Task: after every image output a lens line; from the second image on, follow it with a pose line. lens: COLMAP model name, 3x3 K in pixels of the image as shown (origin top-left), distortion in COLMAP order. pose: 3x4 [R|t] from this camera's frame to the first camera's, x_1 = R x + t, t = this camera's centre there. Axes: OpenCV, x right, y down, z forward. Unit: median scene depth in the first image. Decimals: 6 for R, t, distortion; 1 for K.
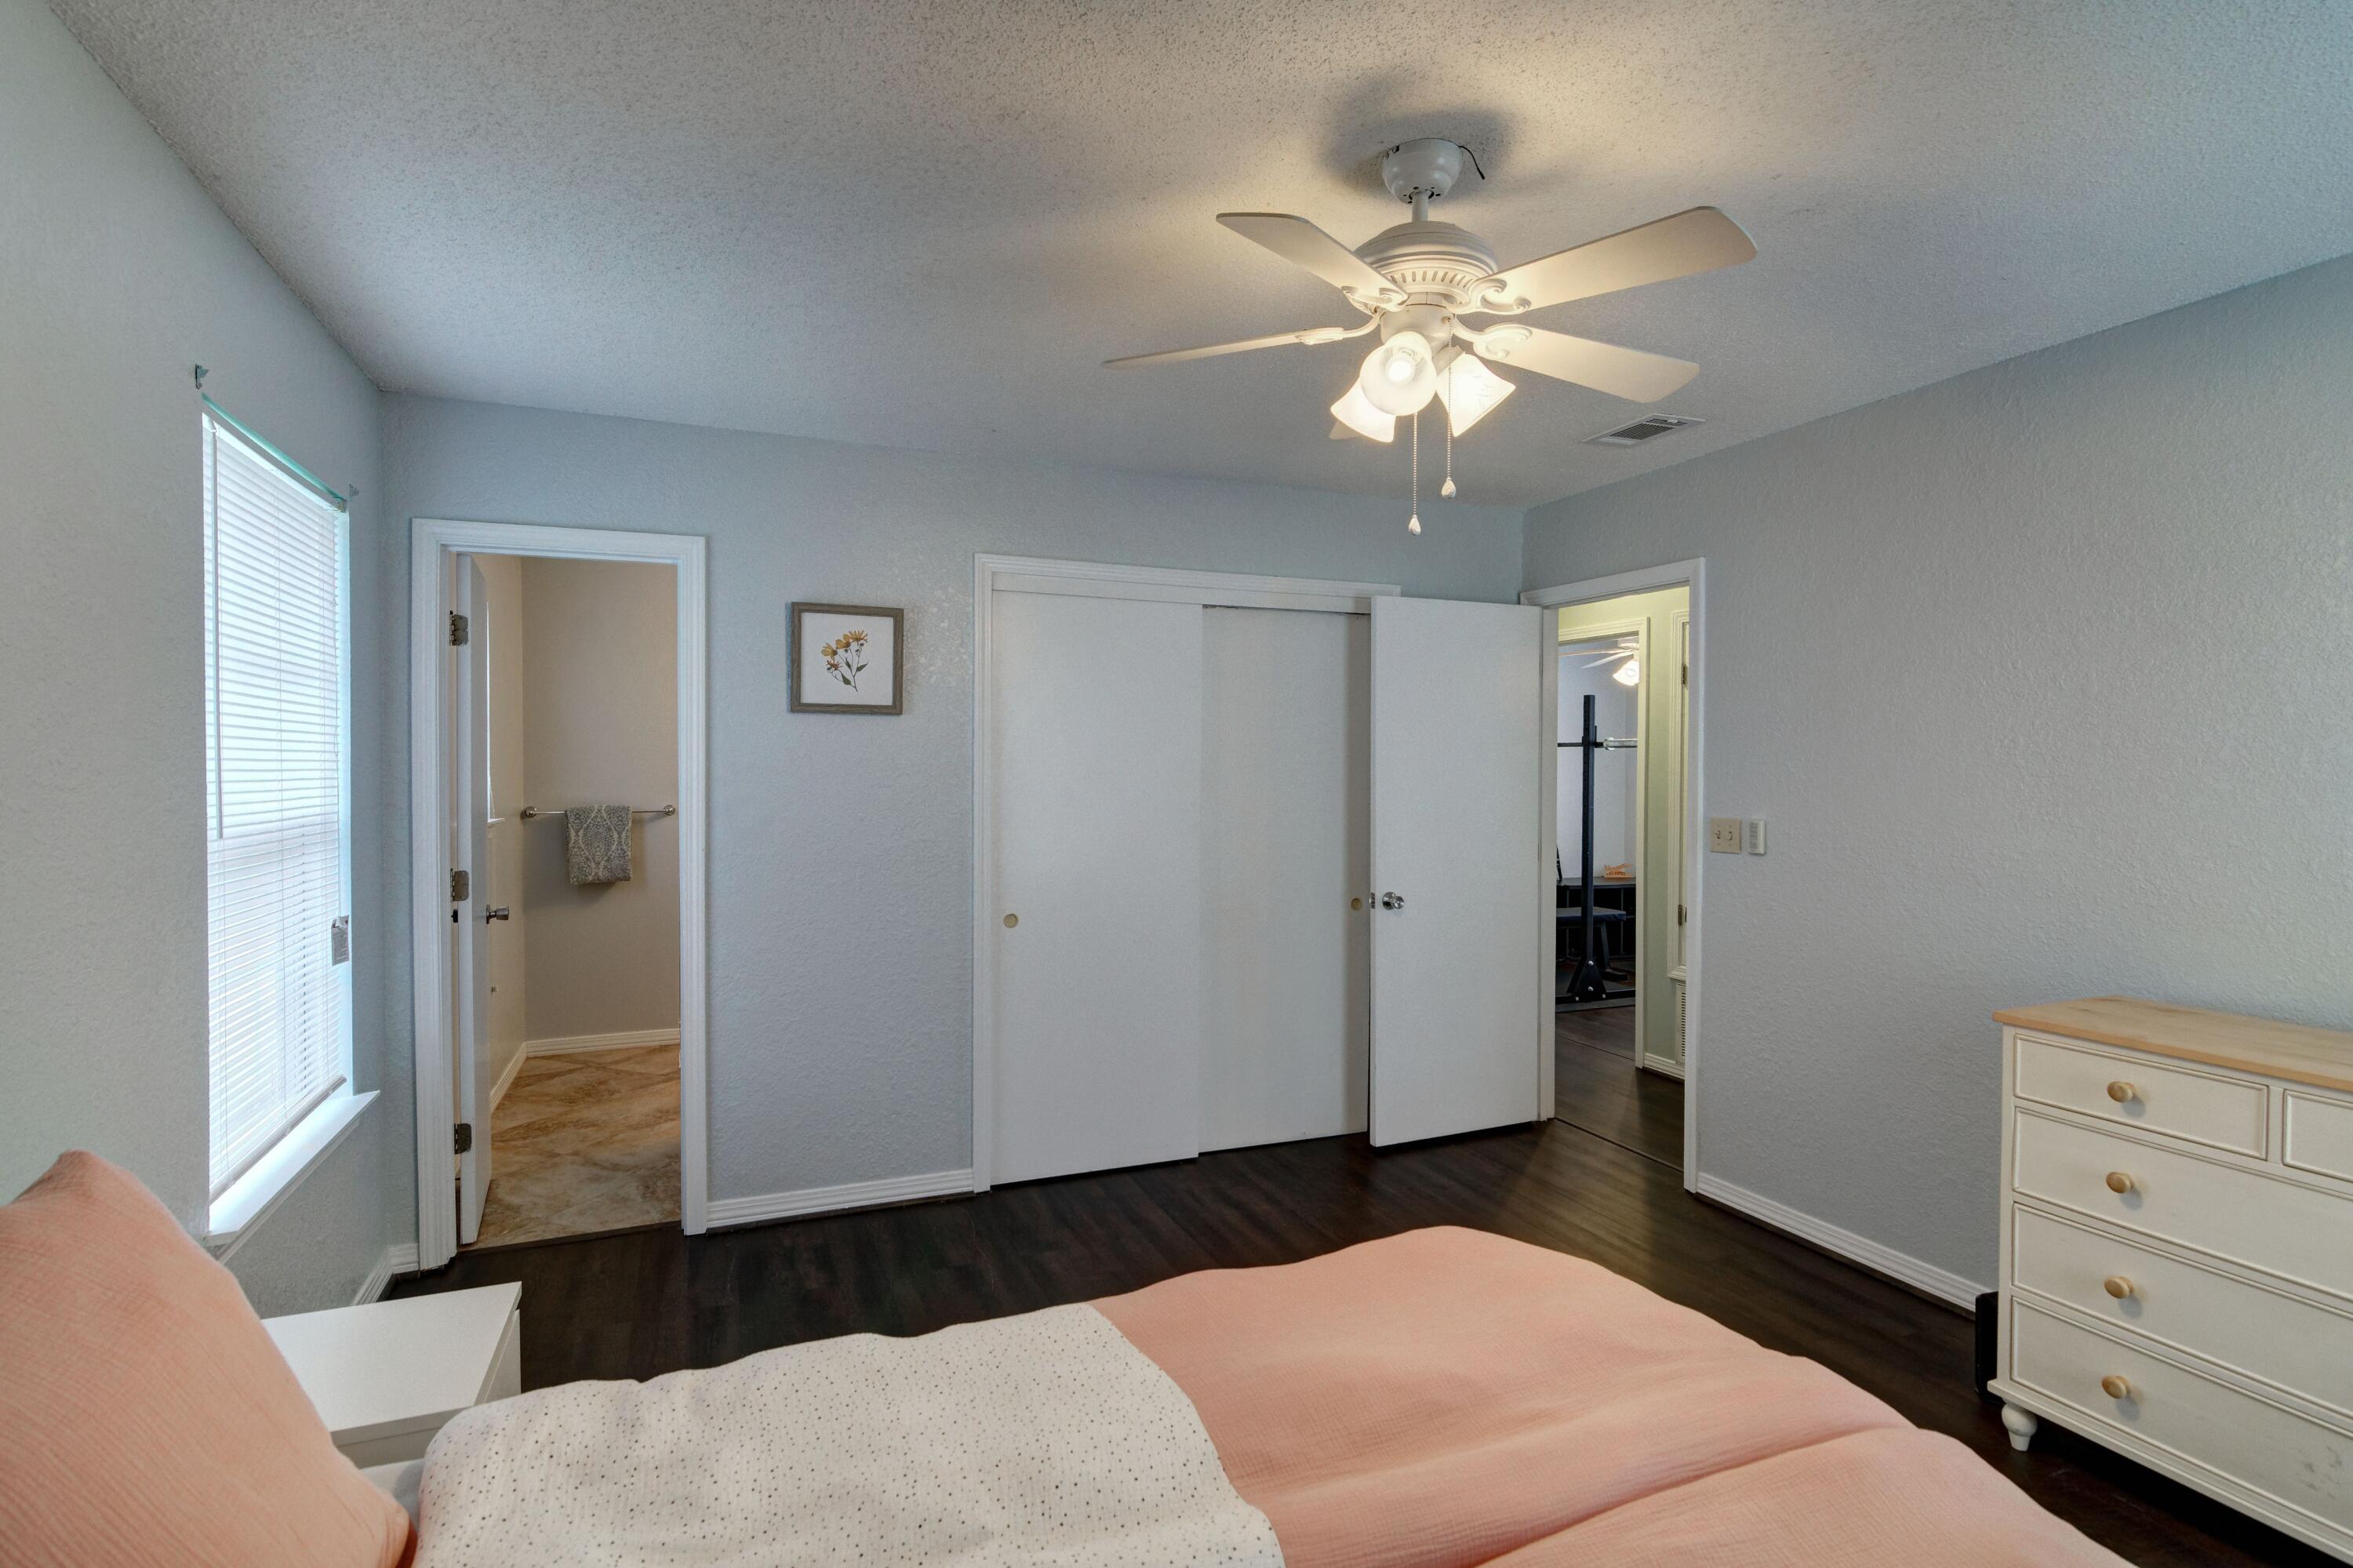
lens RADIAL K [[1137.6, 0, 1174.2], [0, 1137.6, 784.8], [0, 0, 1]] dist [0.001840, -0.000146]
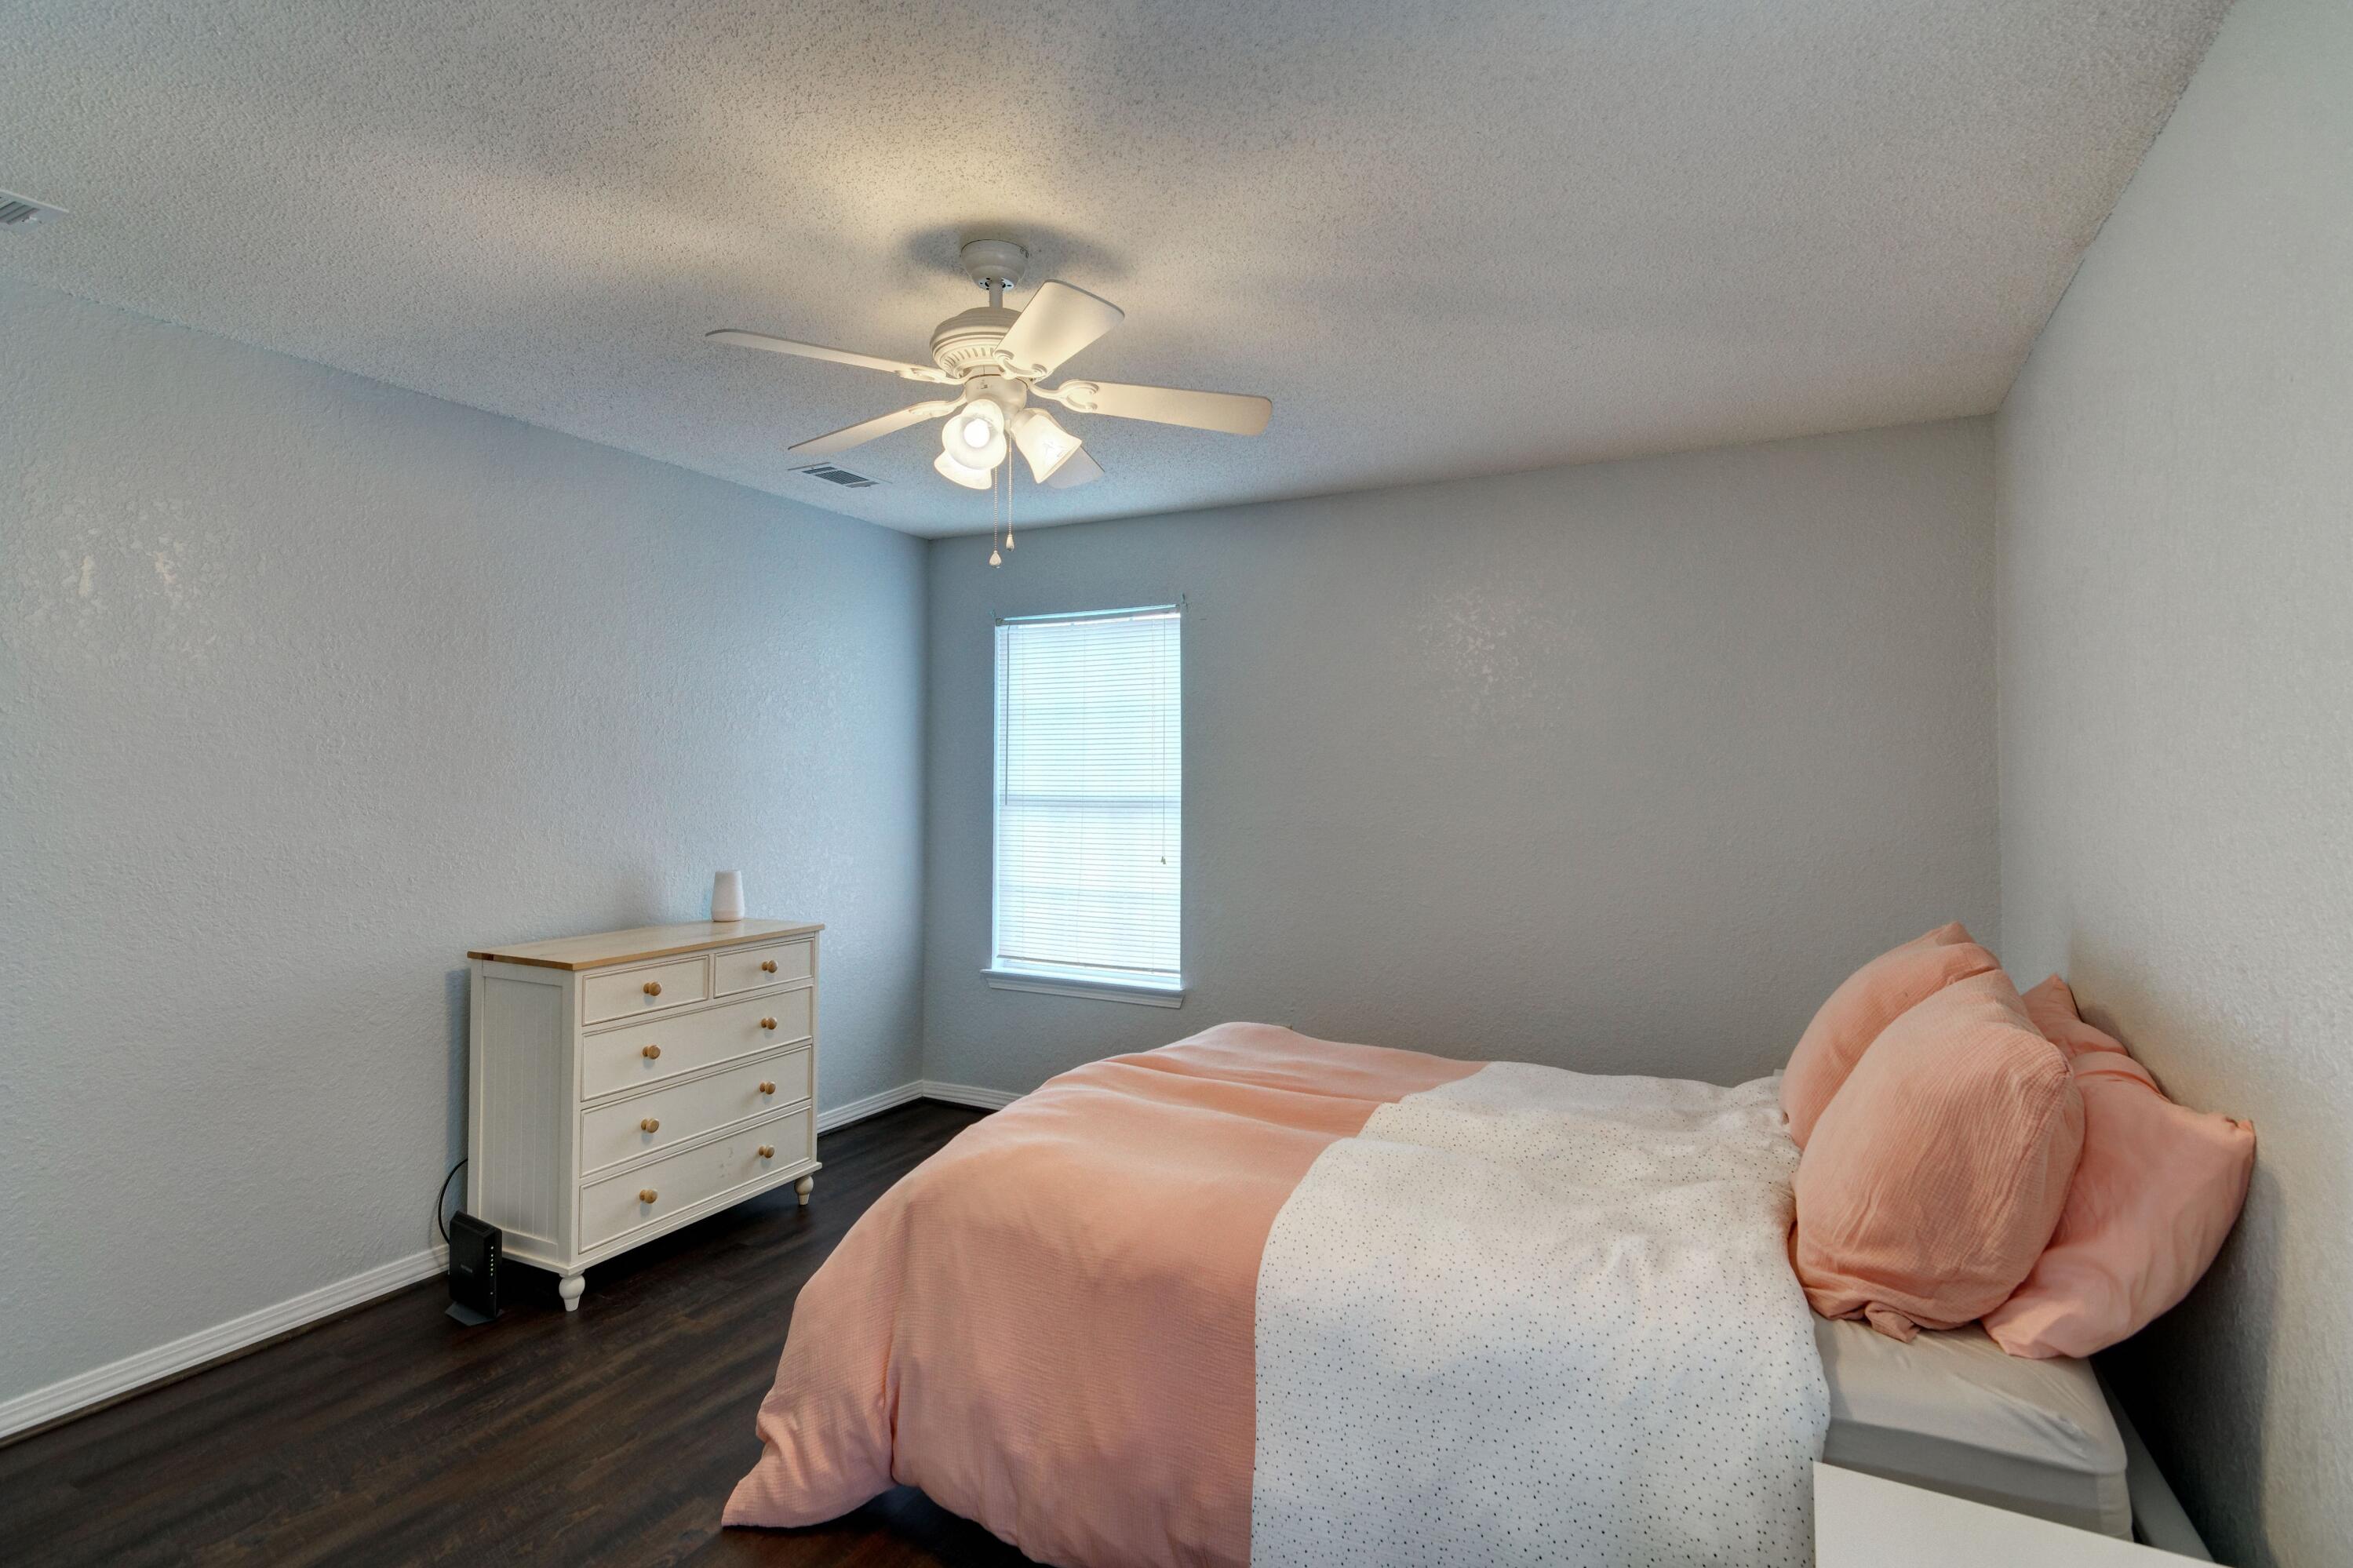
lens RADIAL K [[1123.2, 0, 1171.4], [0, 1123.2, 782.6], [0, 0, 1]] dist [0.002811, 0.000245]
pose [[-0.642341, -0.007147, 0.766386, -0.388329], [0.009399, 0.999808, 0.017201, -0.007659], [-0.766361, 0.018252, -0.642150, 0.785593]]
